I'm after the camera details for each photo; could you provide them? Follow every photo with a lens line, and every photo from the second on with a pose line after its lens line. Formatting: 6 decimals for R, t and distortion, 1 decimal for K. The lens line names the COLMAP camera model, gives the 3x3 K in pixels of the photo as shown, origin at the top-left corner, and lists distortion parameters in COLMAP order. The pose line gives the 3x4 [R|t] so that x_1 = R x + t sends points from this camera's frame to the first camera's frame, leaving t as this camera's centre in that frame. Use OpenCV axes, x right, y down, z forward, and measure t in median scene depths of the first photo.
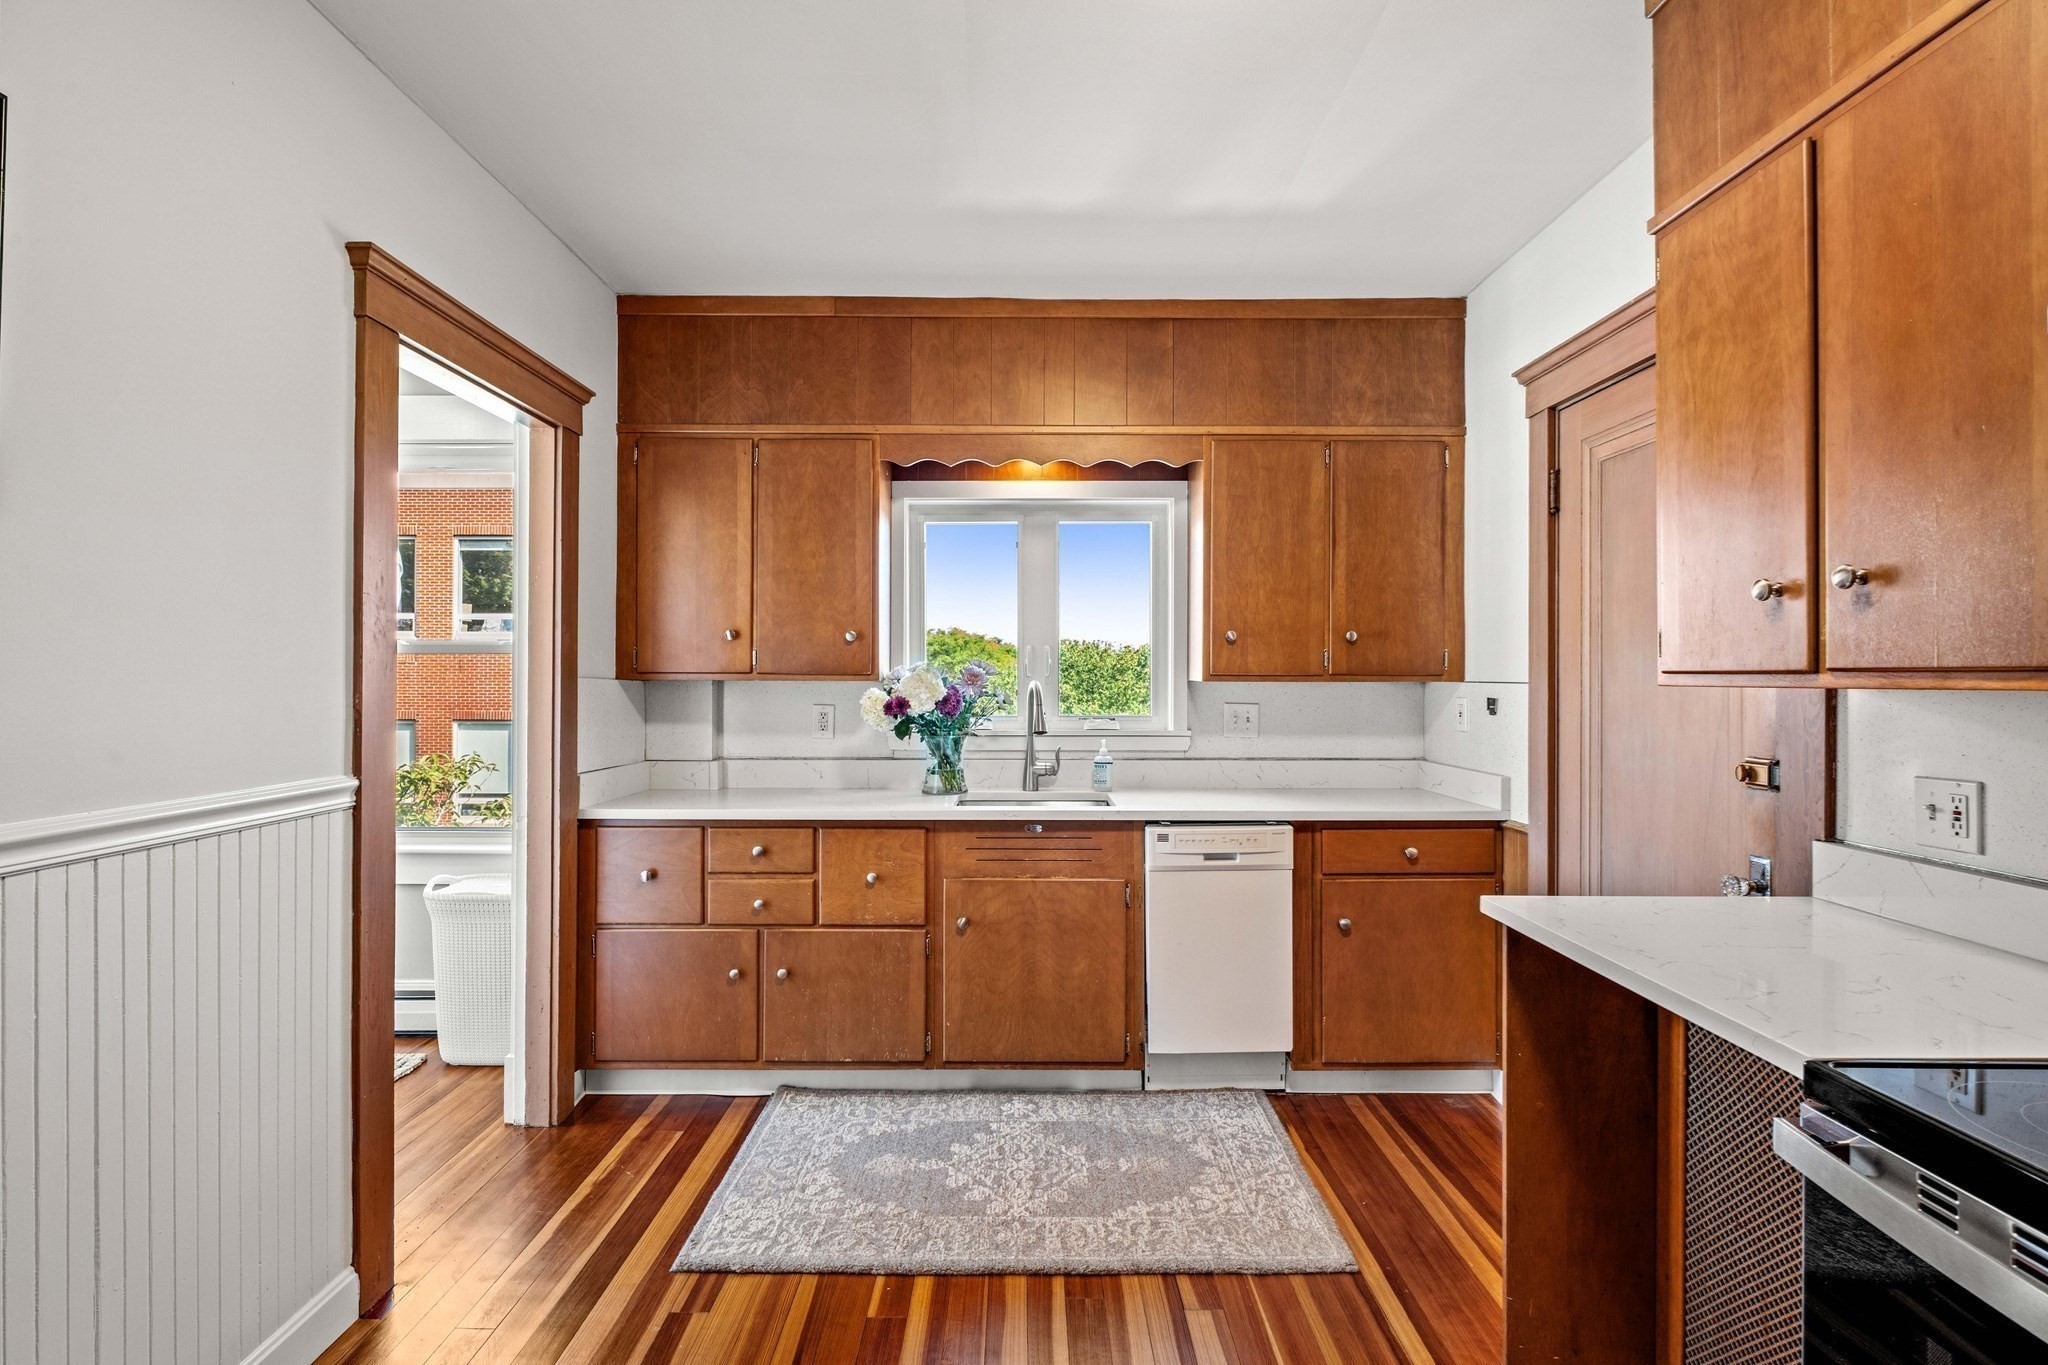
lens RADIAL K [[1007.1, 0, 1022.8], [0, 1007.1, 681.8], [0, 0, 1]] dist [-0.001157, -0.001926]
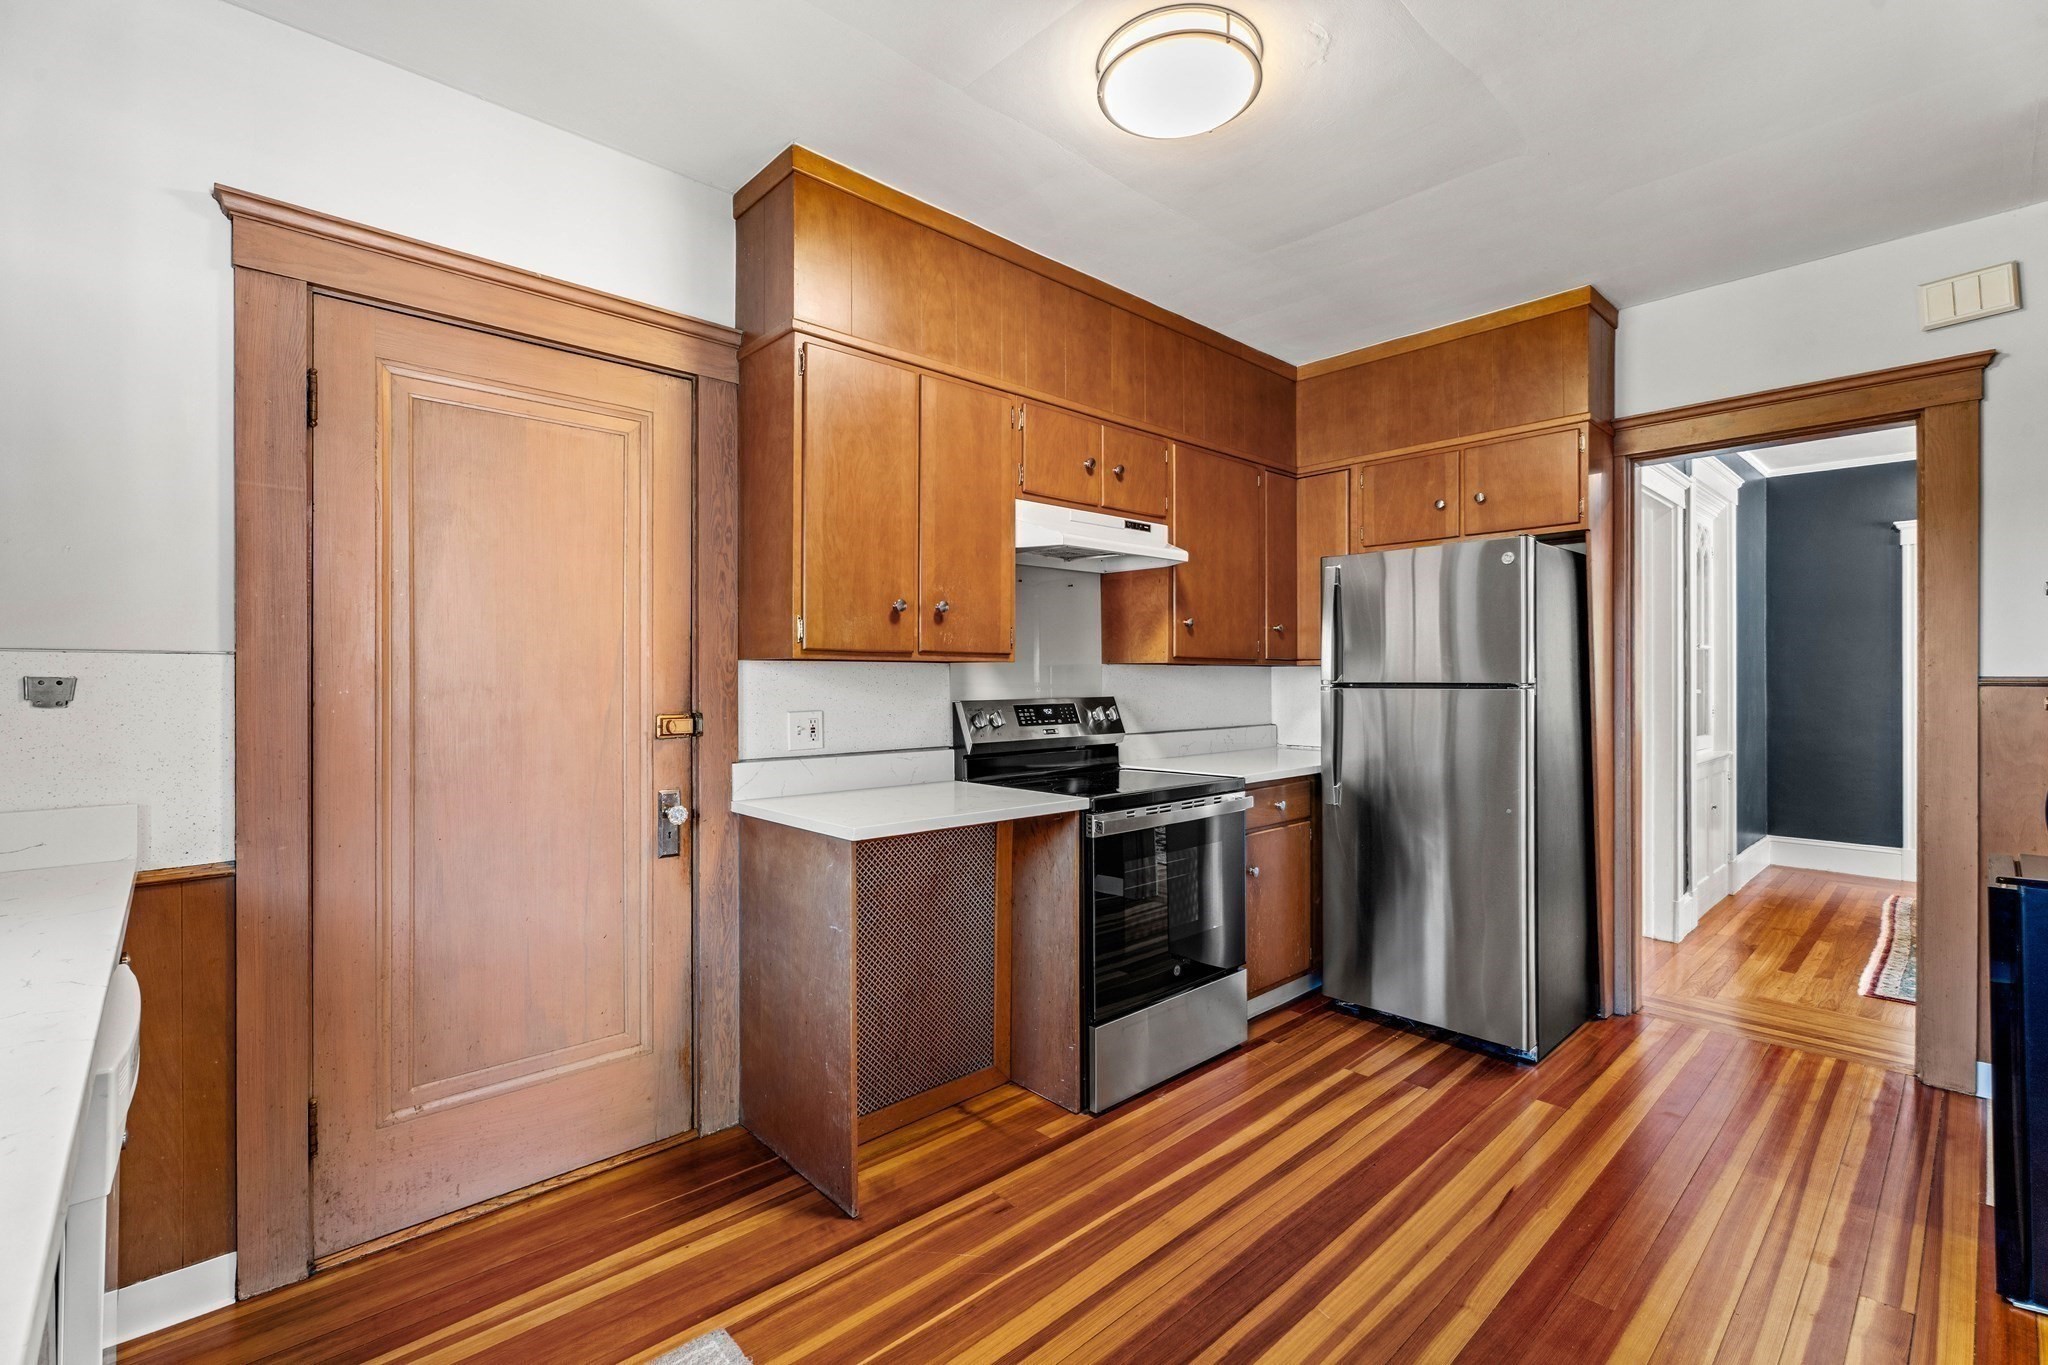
lens RADIAL K [[899.5, 0, 1032.5], [0, 899.5, 679.4], [0, 0, 1]] dist [-0.003097, 0.001016]
pose [[-0.688871, -0.000997, 0.724883, -0.408855], [0.002444, 0.999990, 0.003698, 0.024799], [-0.724880, 0.004319, -0.688862, 1.345919]]
